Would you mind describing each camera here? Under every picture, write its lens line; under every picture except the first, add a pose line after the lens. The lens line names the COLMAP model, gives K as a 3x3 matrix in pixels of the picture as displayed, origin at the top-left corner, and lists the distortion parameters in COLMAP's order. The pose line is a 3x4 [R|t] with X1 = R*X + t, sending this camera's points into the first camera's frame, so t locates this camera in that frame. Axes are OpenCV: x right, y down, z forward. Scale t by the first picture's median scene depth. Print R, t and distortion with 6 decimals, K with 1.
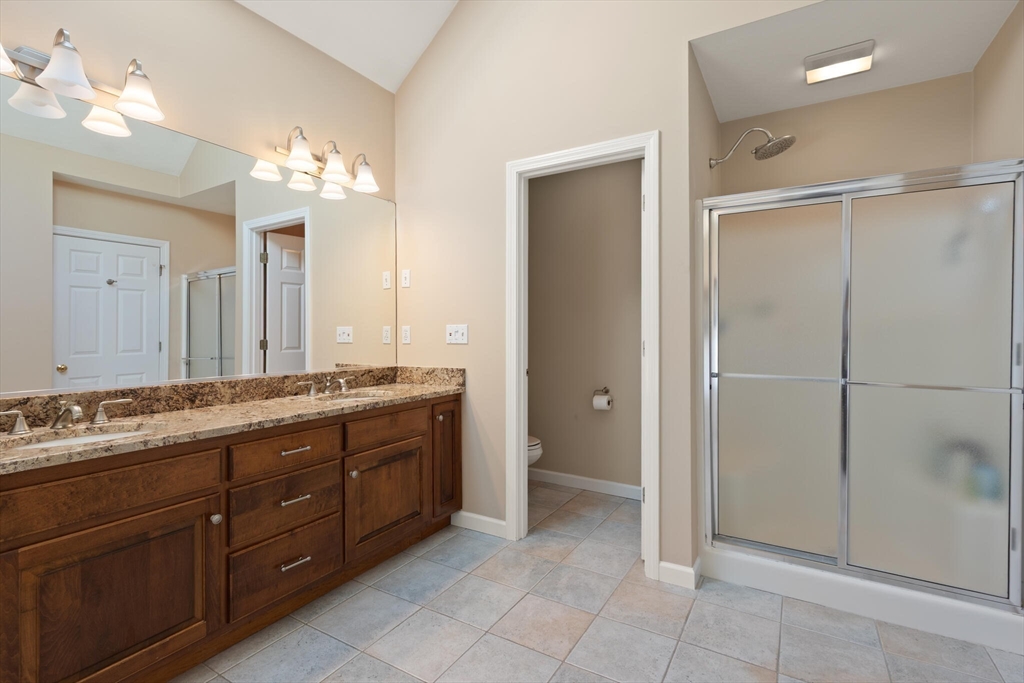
lens RADIAL K [[464.8, 0, 516.3], [0, 464.8, 339.5], [0, 0, 1]] dist [0.010472, -0.003293]
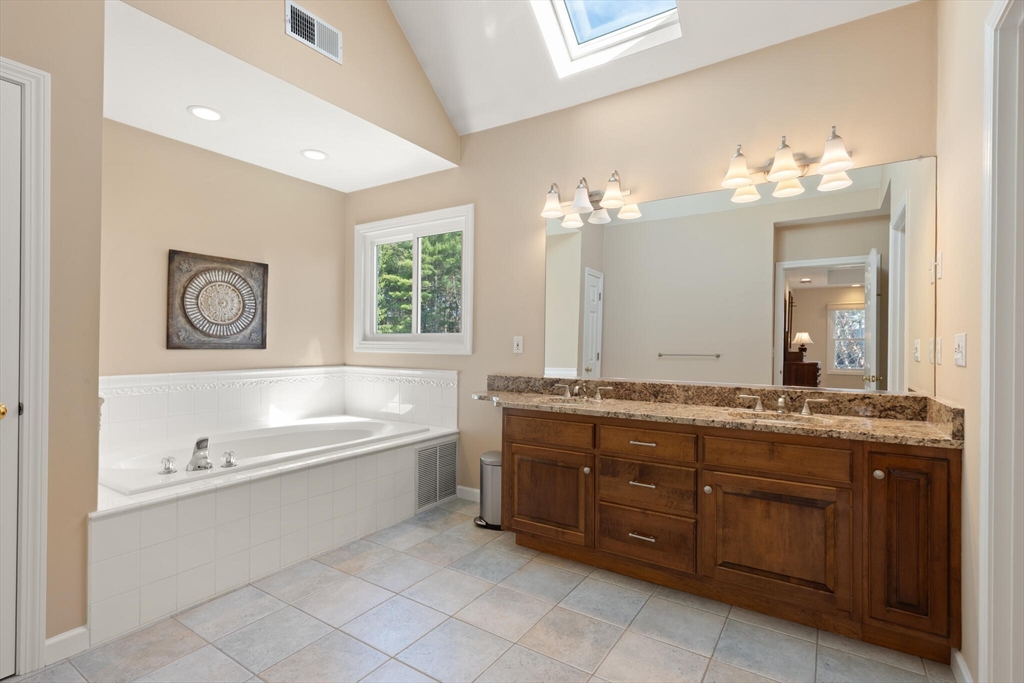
lens RADIAL K [[464.8, 0, 515.0], [0, 464.8, 341.5], [0, 0, 1]] dist [0.010472, -0.003293]
pose [[-0.018233, -0.005698, -0.999818, 0.654254], [-0.017856, 0.999826, -0.005372, -0.013000], [0.999674, 0.017754, -0.018331, 0.601812]]
